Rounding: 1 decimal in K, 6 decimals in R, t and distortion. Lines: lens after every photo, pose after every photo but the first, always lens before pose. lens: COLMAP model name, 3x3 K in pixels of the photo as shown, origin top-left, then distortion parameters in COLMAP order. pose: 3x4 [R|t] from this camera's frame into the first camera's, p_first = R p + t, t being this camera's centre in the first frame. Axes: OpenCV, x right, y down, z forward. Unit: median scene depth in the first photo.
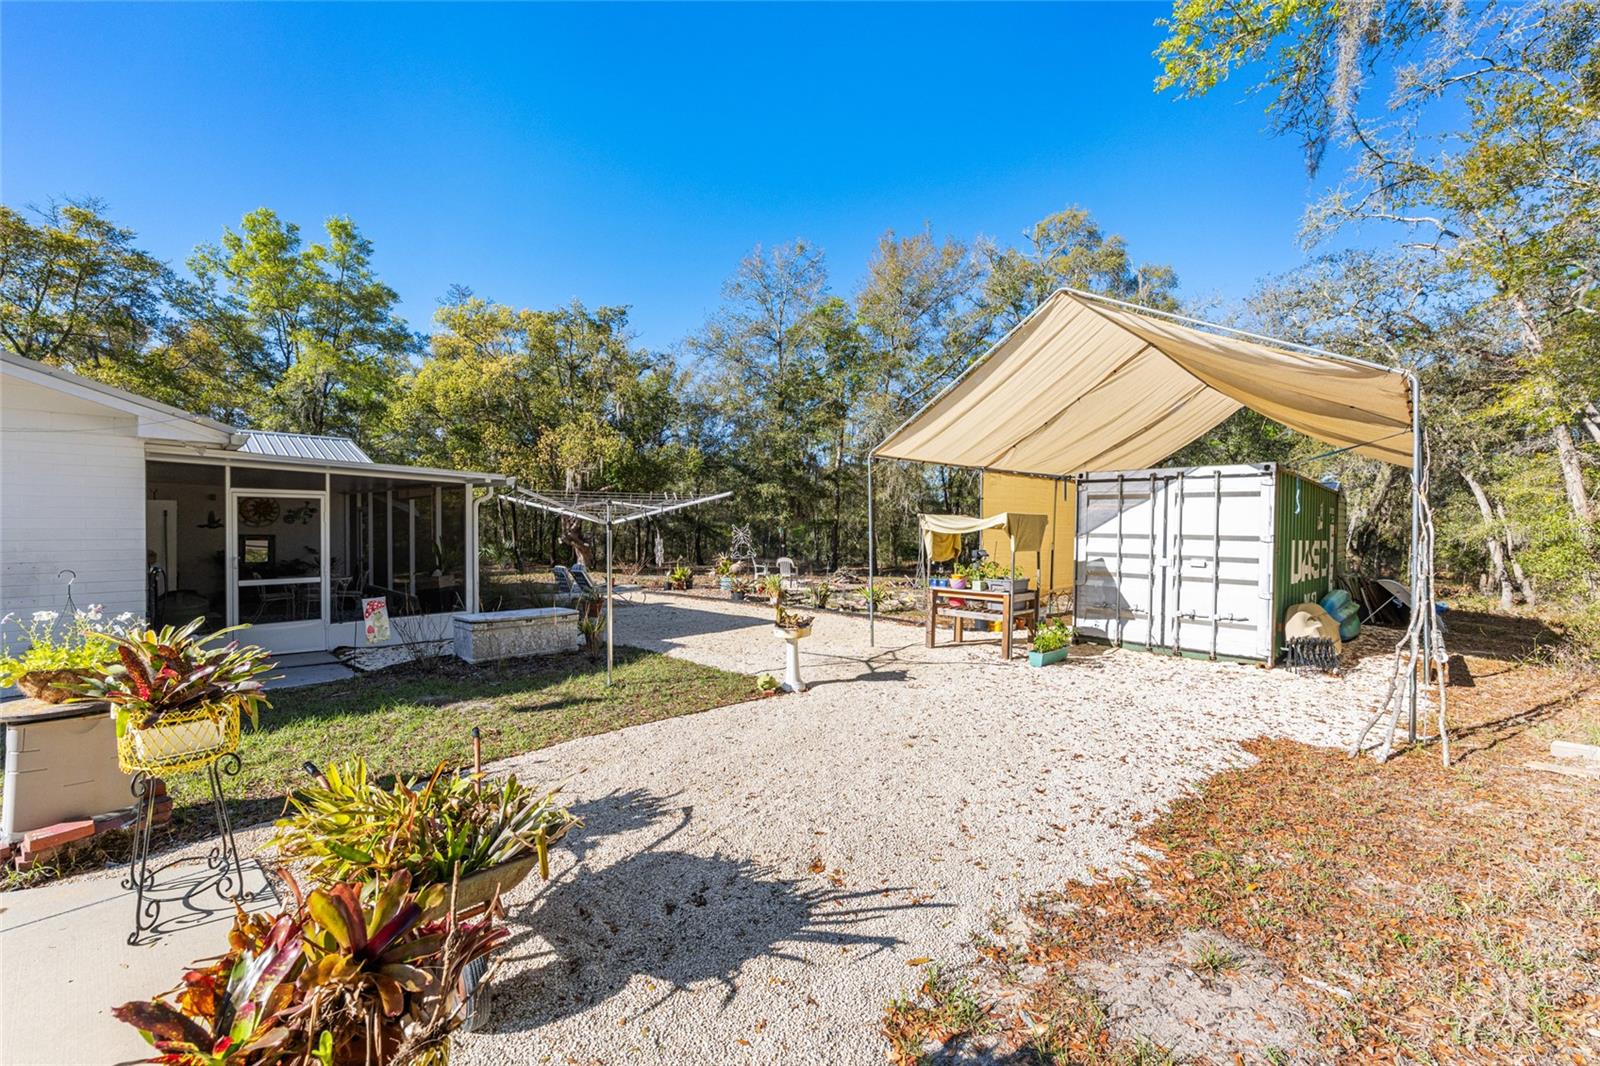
lens RADIAL K [[635.3, 0, 794.4], [0, 635.3, 535.5], [0, 0, 1]] dist [0.000195, -0.000024]
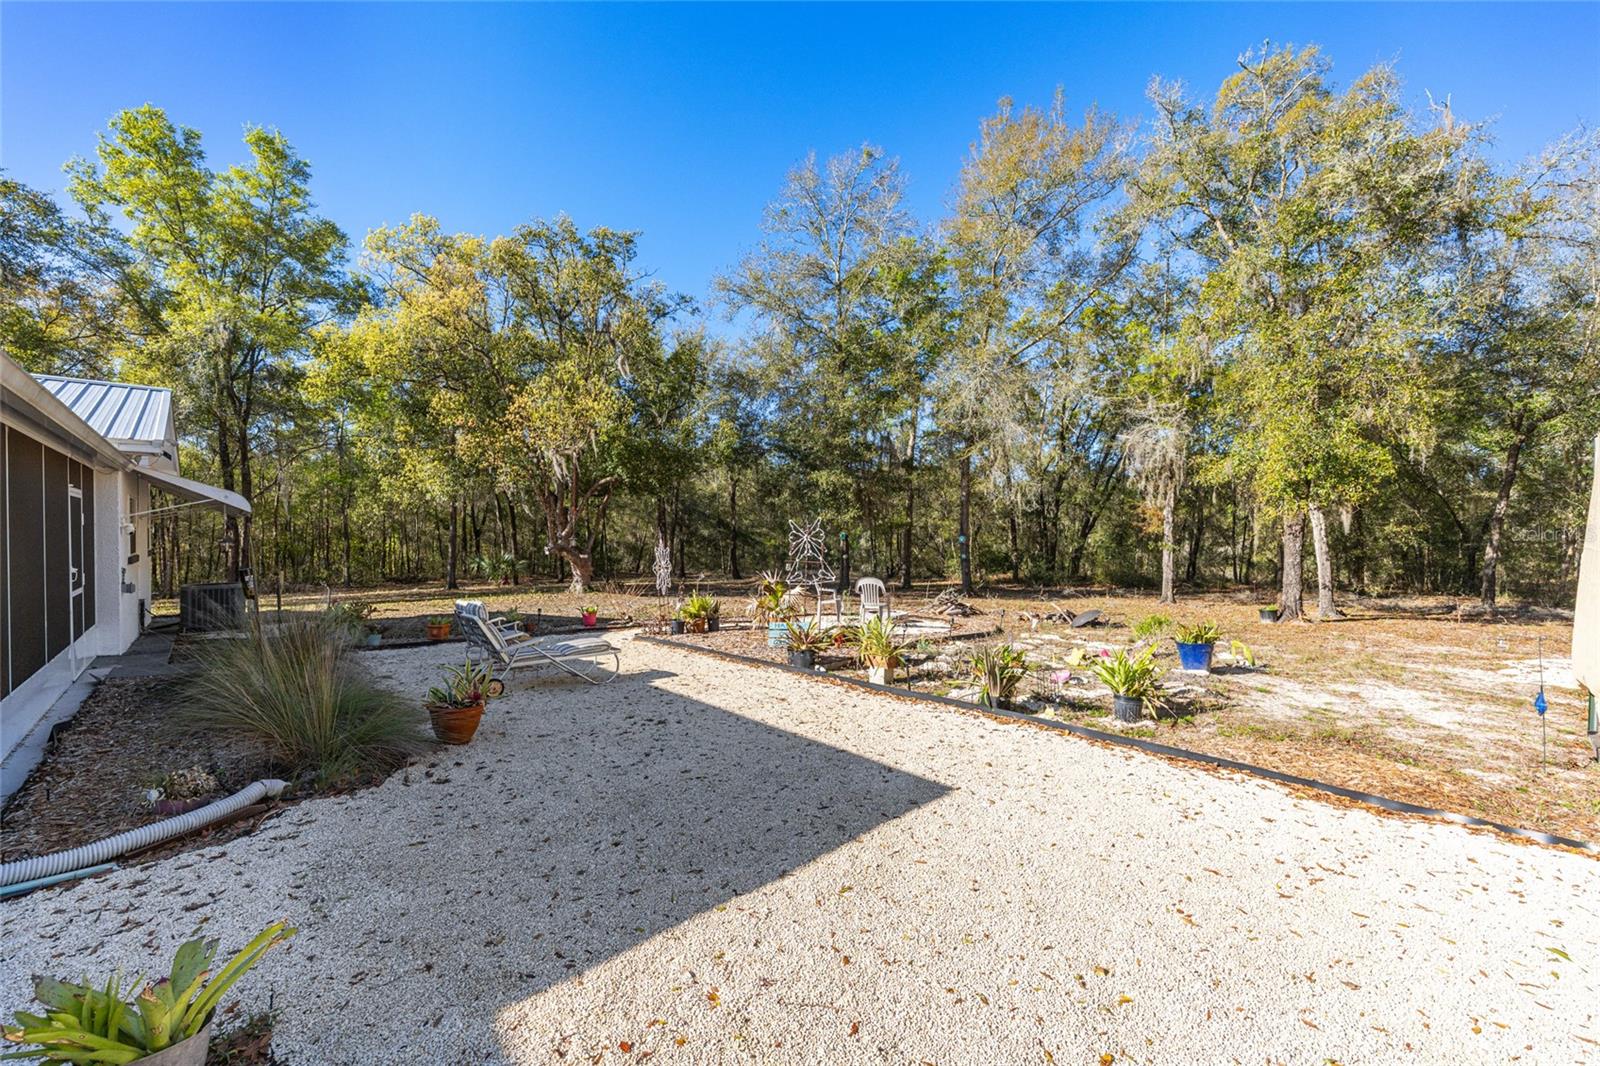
lens RADIAL K [[627.5, 0, 803.9], [0, 627.5, 537.9], [0, 0, 1]] dist [0.000901, 0.000091]
pose [[0.998971, -0.006185, -0.044926, -0.035696], [0.005741, 0.999934, -0.009985, 0.002127], [0.044985, 0.009717, 0.998940, 0.276161]]
